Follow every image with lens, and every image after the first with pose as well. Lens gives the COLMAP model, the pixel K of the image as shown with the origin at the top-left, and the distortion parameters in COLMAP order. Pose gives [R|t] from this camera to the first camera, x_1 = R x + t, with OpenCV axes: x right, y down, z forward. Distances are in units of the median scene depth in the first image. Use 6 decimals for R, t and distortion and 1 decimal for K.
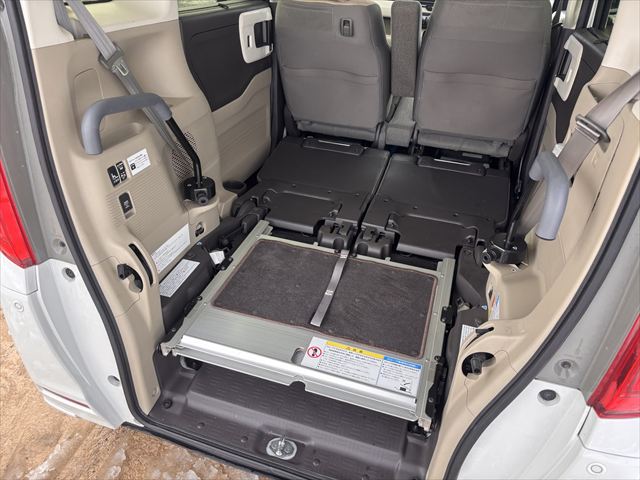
lens RADIAL K [[474.9, 0, 338.3], [0, 474.9, 225.1], [0, 0, 1]] dist [0.071667, -0.009468]
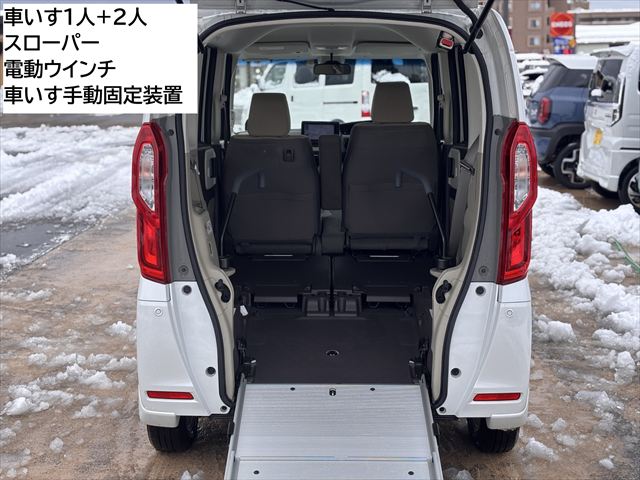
lens RADIAL K [[1032.5, 0, 316.2], [0, 1032.5, 237.4], [0, 0, 1]] dist [0.222662, 0.000000]
pose [[0.957971, -0.088337, 0.272924, -0.675104], [0.187532, 0.912804, -0.362797, 0.791118], [-0.217078, 0.398731, 0.891006, -1.361231]]
